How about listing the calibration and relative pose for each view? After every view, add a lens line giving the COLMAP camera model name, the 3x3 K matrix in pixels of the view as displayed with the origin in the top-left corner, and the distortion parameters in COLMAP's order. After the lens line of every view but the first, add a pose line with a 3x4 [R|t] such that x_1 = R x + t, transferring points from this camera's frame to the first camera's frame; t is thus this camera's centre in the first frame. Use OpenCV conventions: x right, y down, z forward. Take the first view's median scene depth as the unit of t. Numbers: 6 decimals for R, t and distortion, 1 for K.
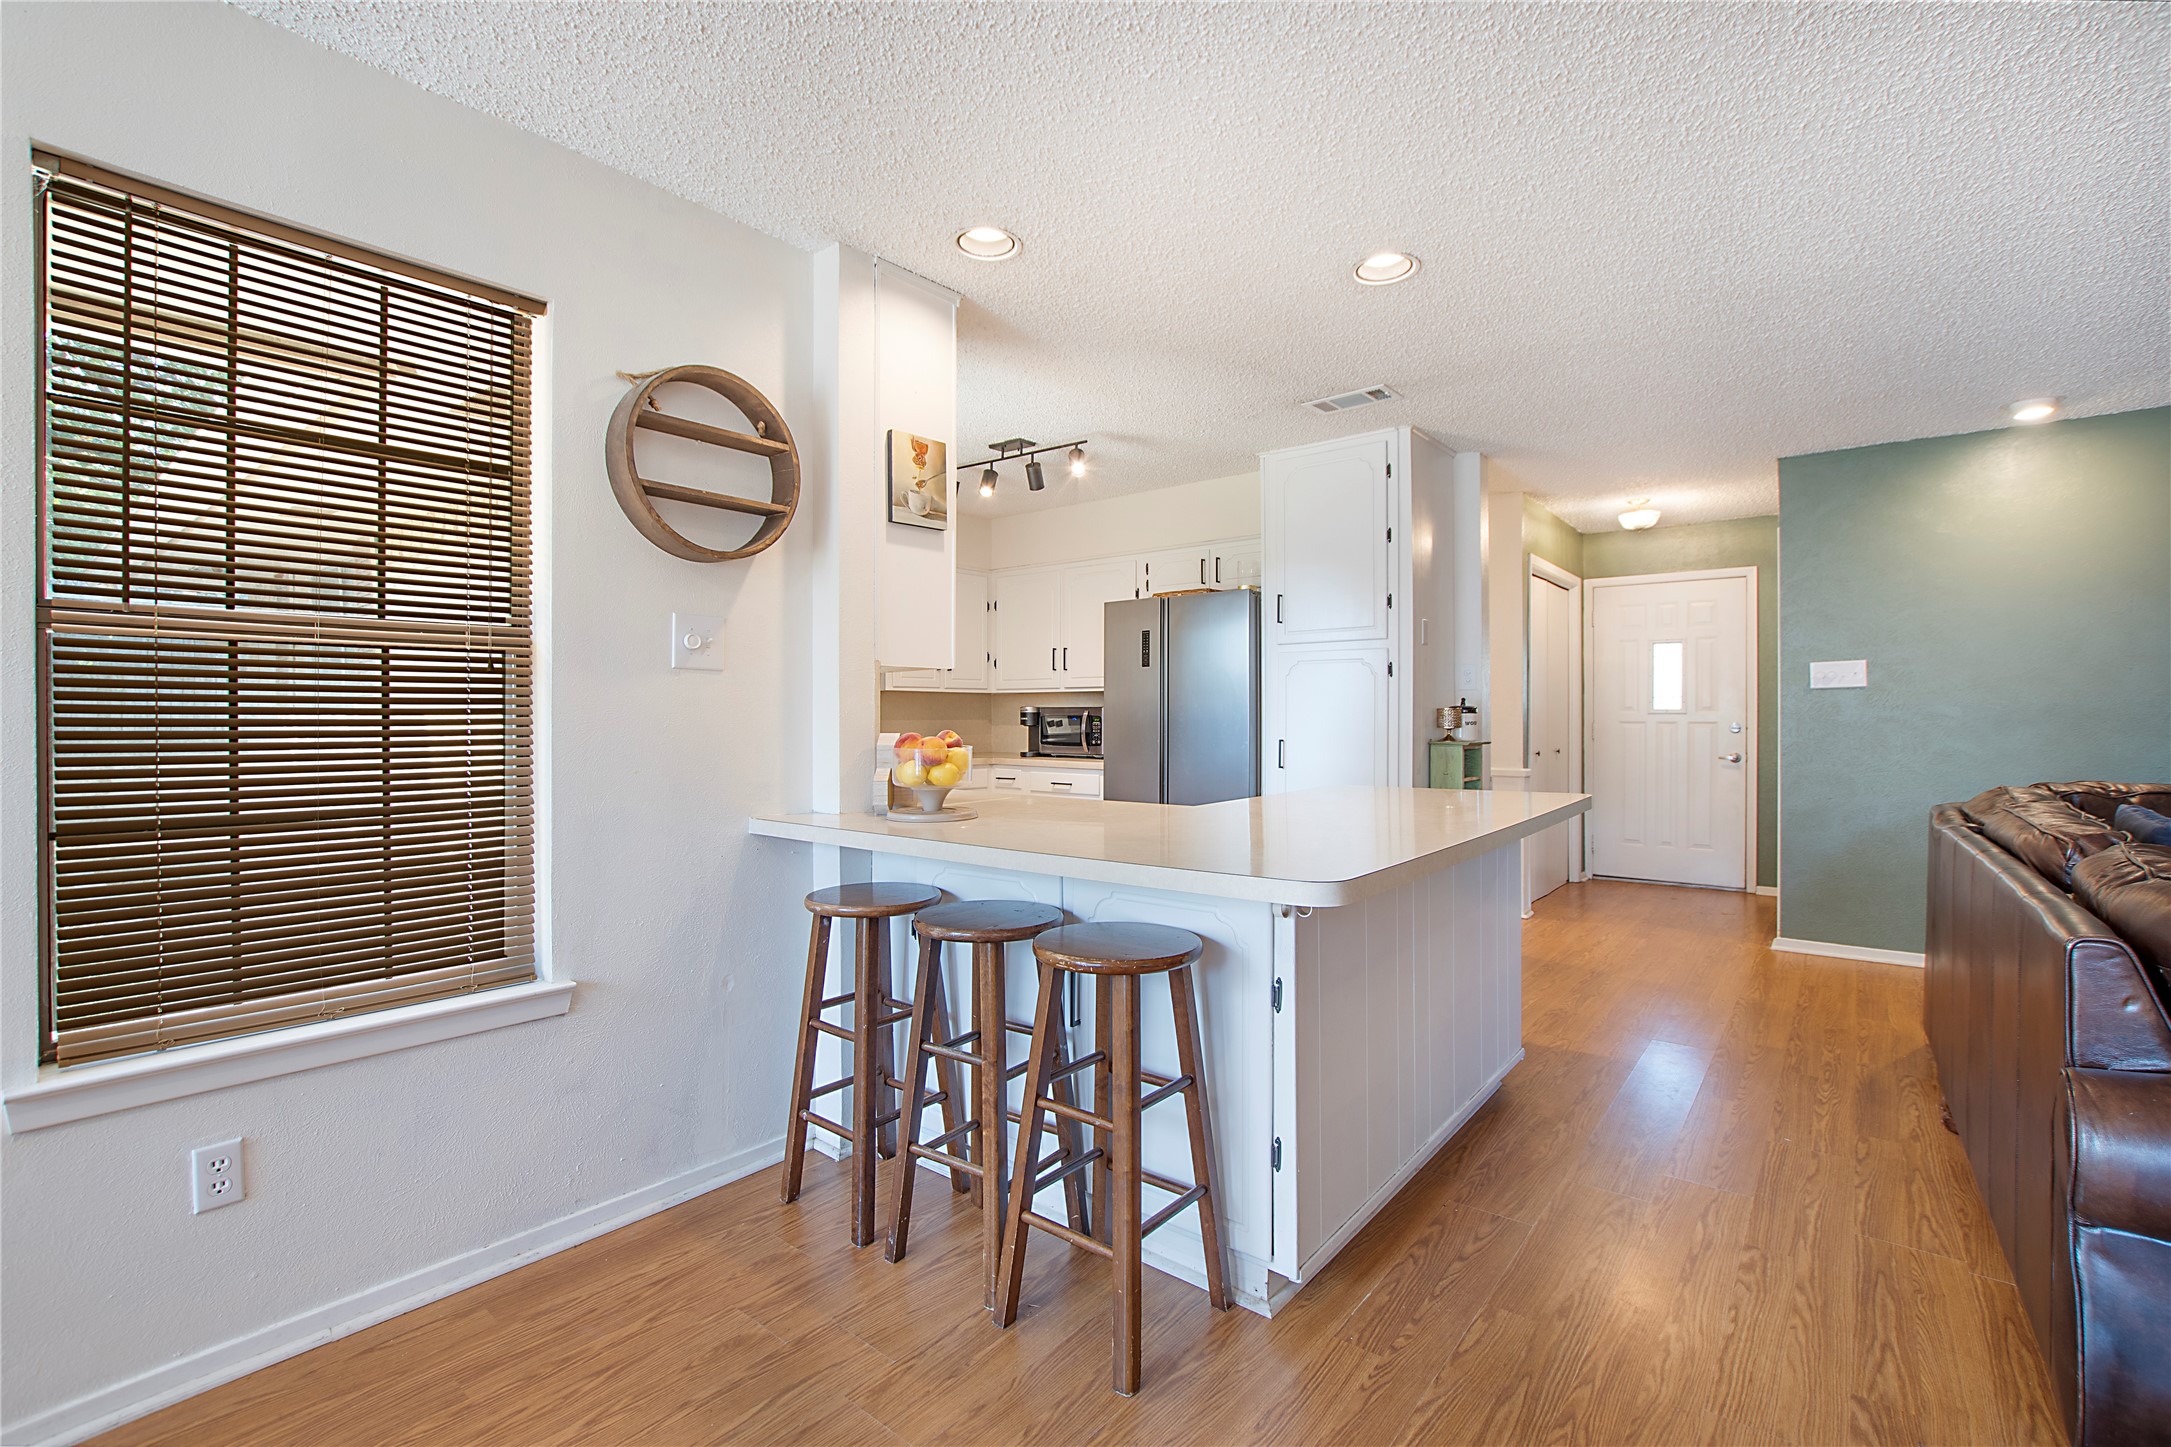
lens RADIAL K [[963.8, 0, 1085.5], [0, 963.8, 723.5], [0, 0, 1]] dist [-0.030835, 0.006149]
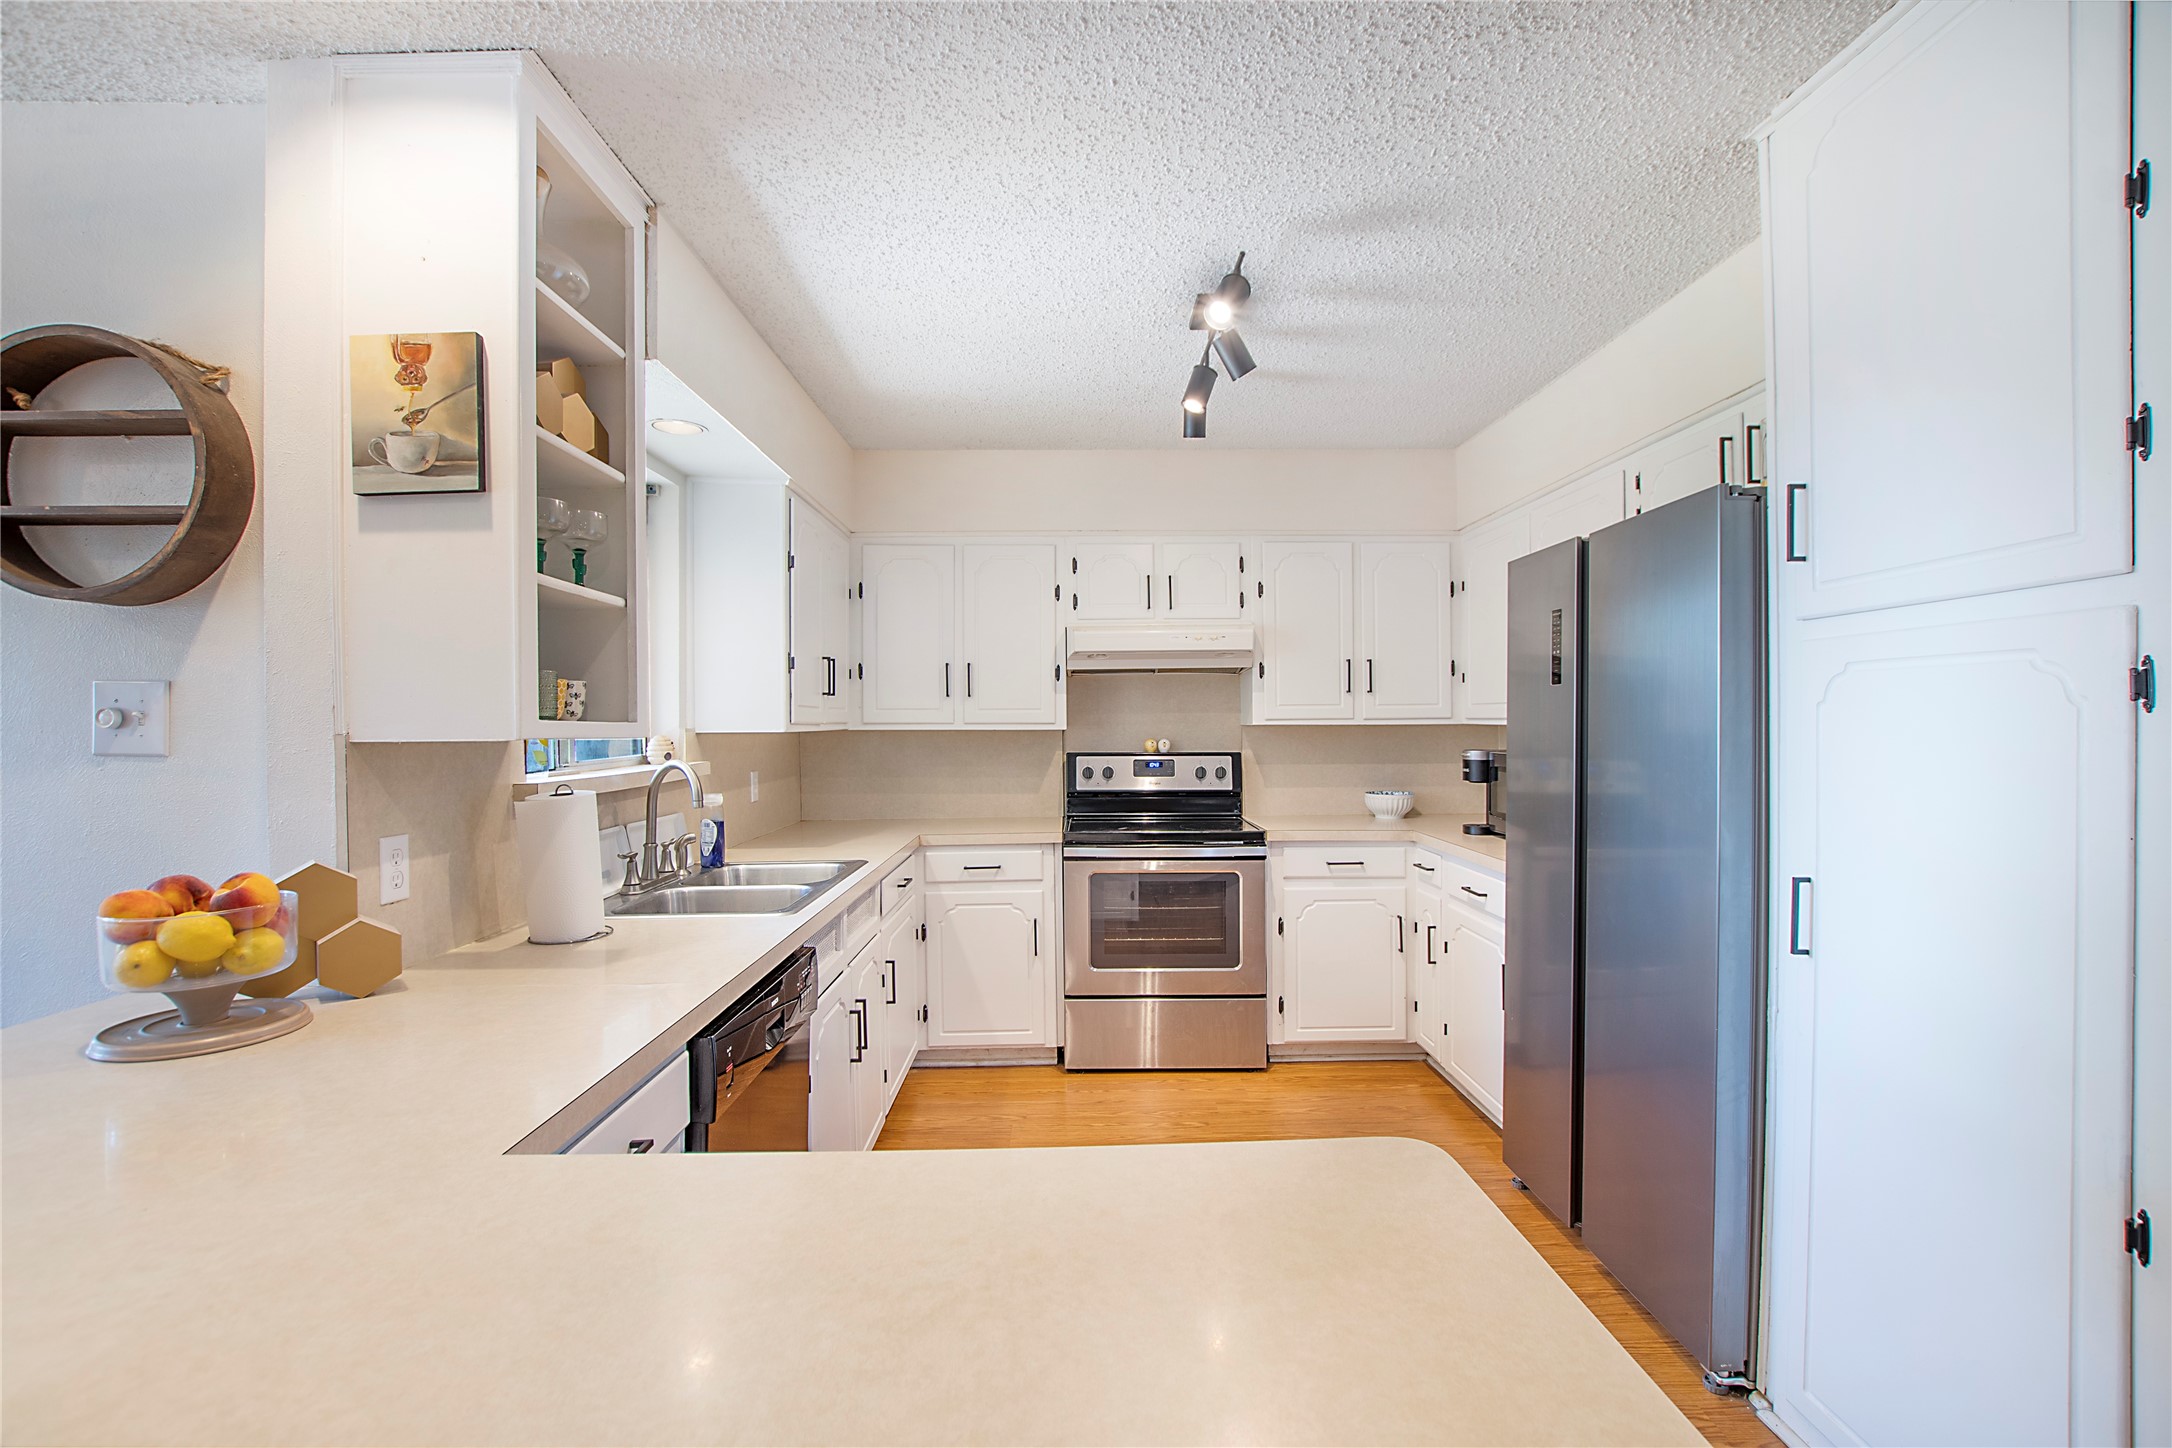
lens RADIAL K [[936.5, 0, 1086.0], [0, 936.5, 724.0], [0, 0, 1]] dist [-0.037216, 0.007961]
pose [[0.646789, 0.002147, -0.762666, 0.507020], [0.012786, 0.999825, 0.013659, -0.068727], [0.762562, -0.018586, 0.646648, 0.951094]]
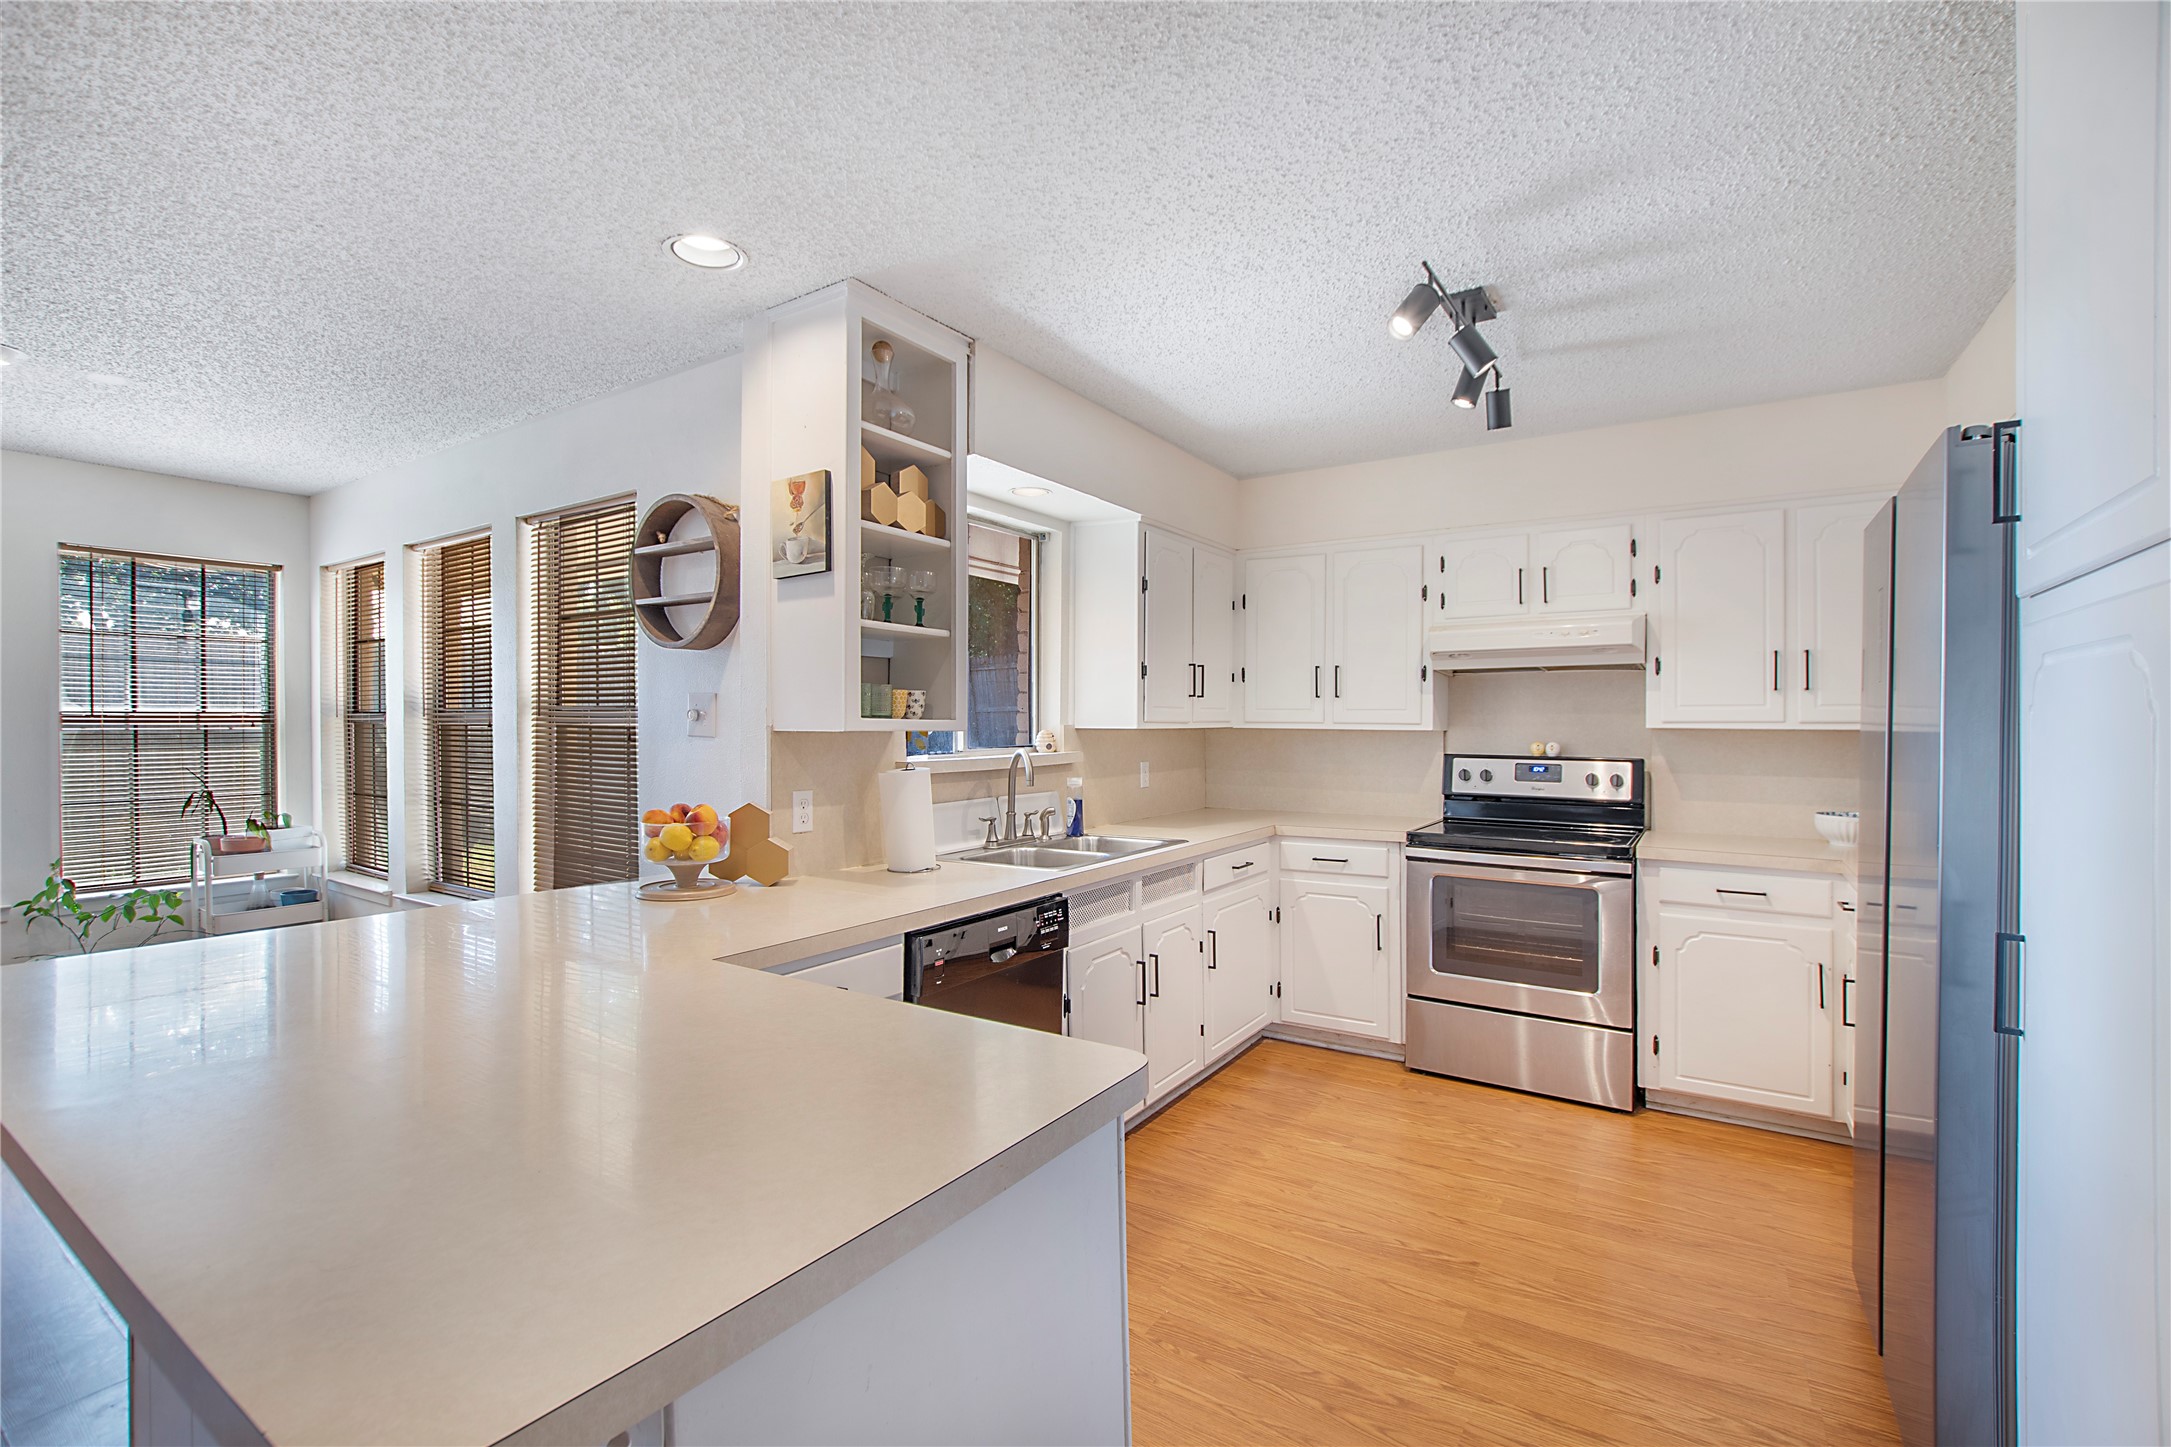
lens RADIAL K [[936.1, 0, 1085.5], [0, 936.1, 723.5], [0, 0, 1]] dist [-0.037216, 0.007961]
pose [[0.109515, 0.007622, -0.993956, 0.744504], [0.009171, 0.999920, 0.008679, -0.068360], [0.993943, -0.010066, 0.109437, 1.176576]]
